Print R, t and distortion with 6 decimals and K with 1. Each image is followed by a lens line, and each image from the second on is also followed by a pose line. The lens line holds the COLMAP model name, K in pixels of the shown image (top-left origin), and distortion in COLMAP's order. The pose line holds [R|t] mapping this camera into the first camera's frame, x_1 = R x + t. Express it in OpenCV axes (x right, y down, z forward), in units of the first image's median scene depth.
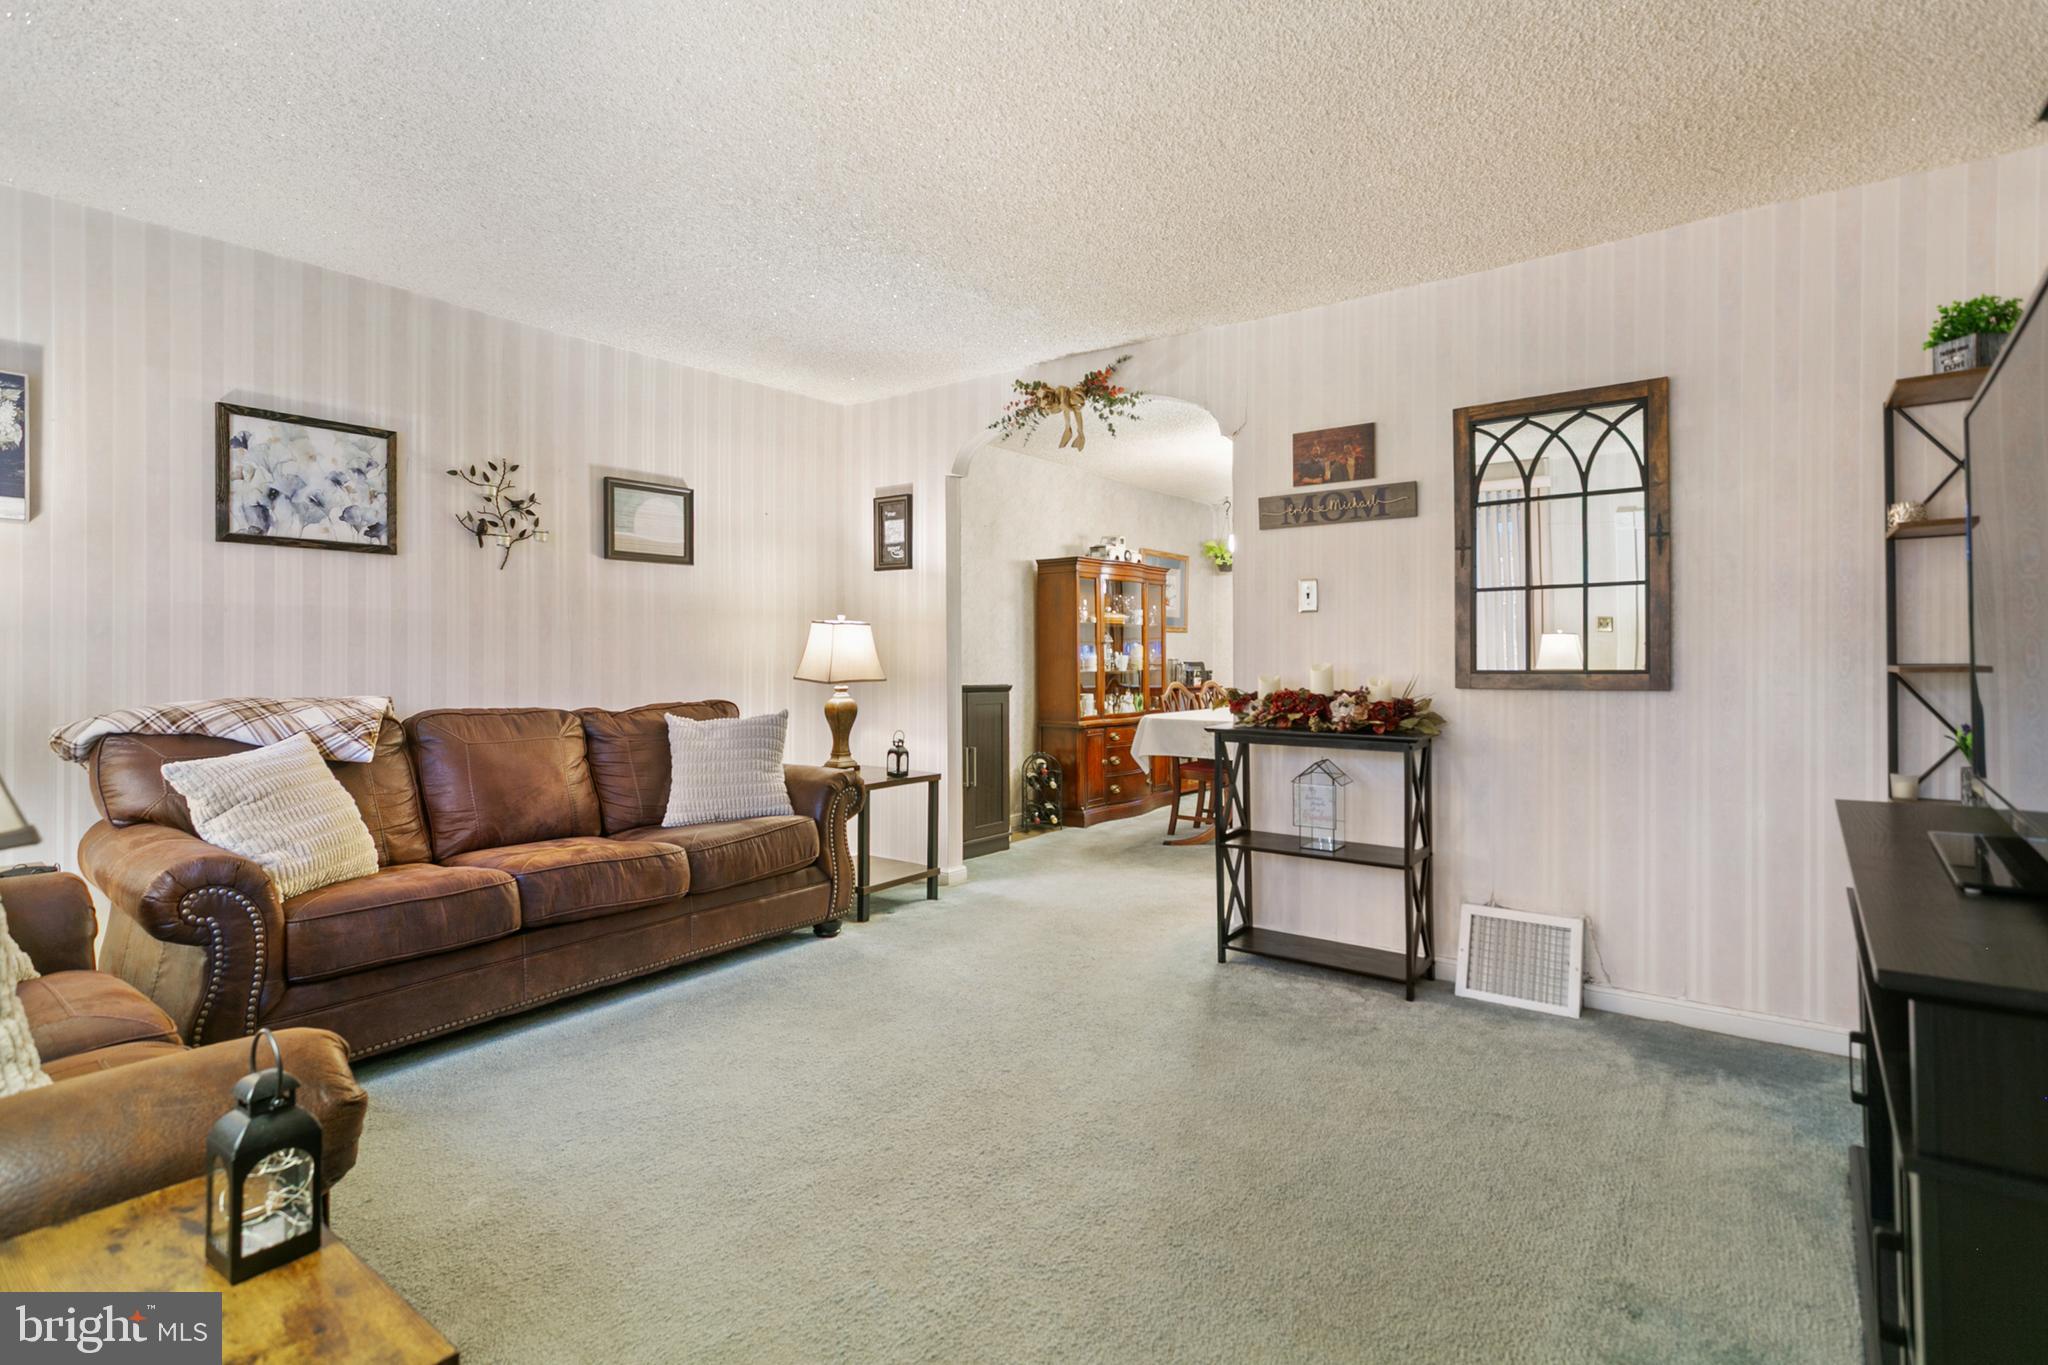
lens RADIAL K [[992.5, 0, 1042.5], [0, 992.5, 651.1], [0, 0, 1]] dist [0.008199, 0.001026]
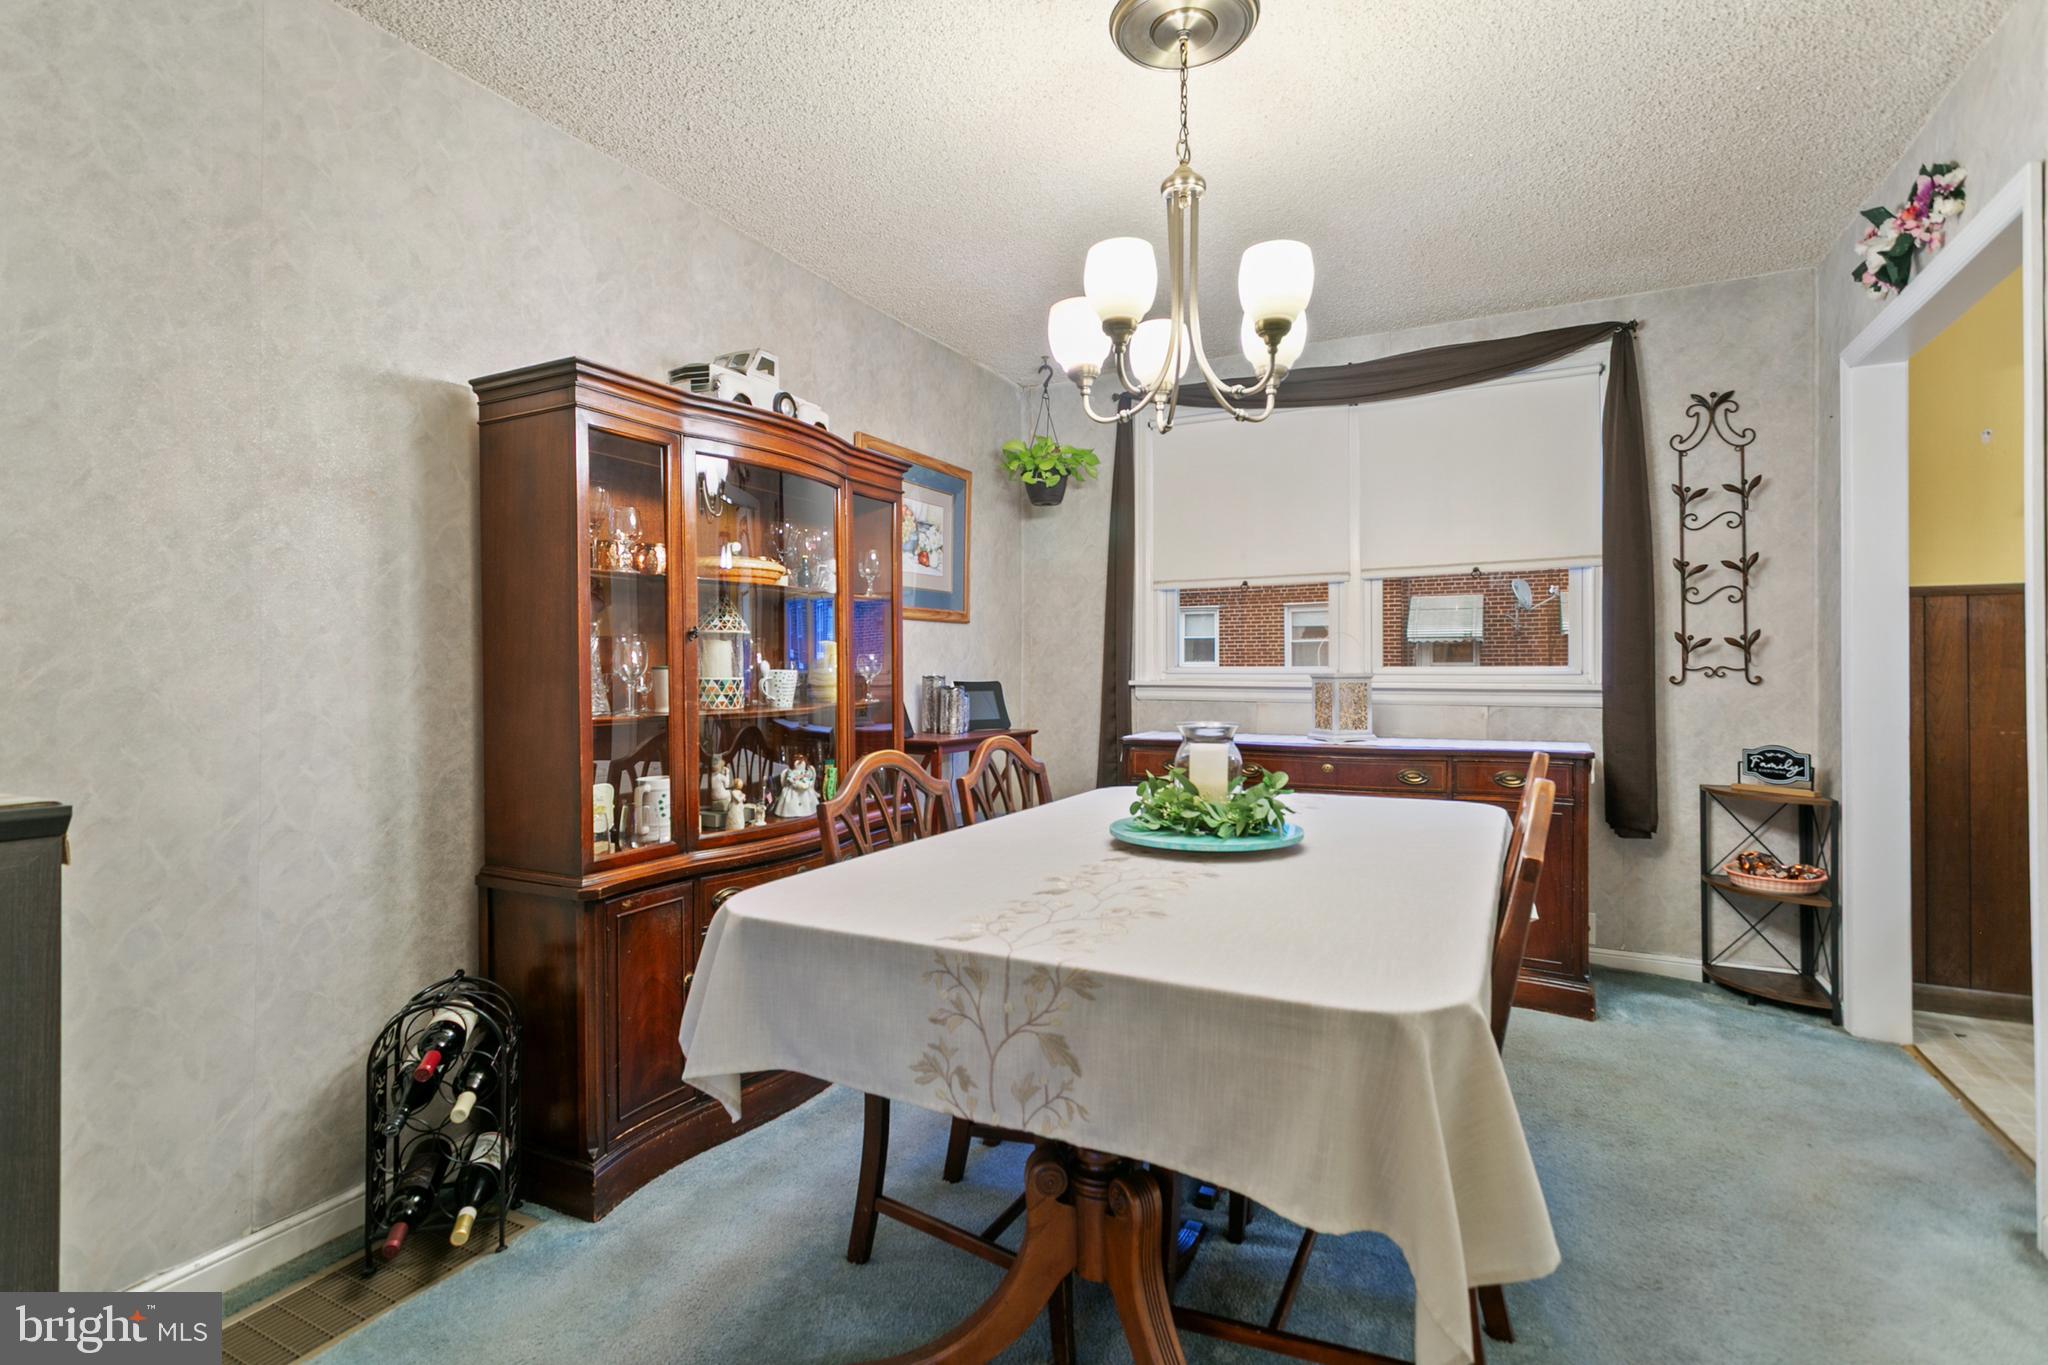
lens RADIAL K [[992.5, 0, 1022.7], [0, 992.5, 677.2], [0, 0, 1]] dist [0.008199, 0.001026]
pose [[0.988003, -0.003180, 0.154403, 0.112630], [0.001244, 0.999919, 0.012633, 0.002345], [-0.154431, -0.012290, 0.987927, 0.588855]]
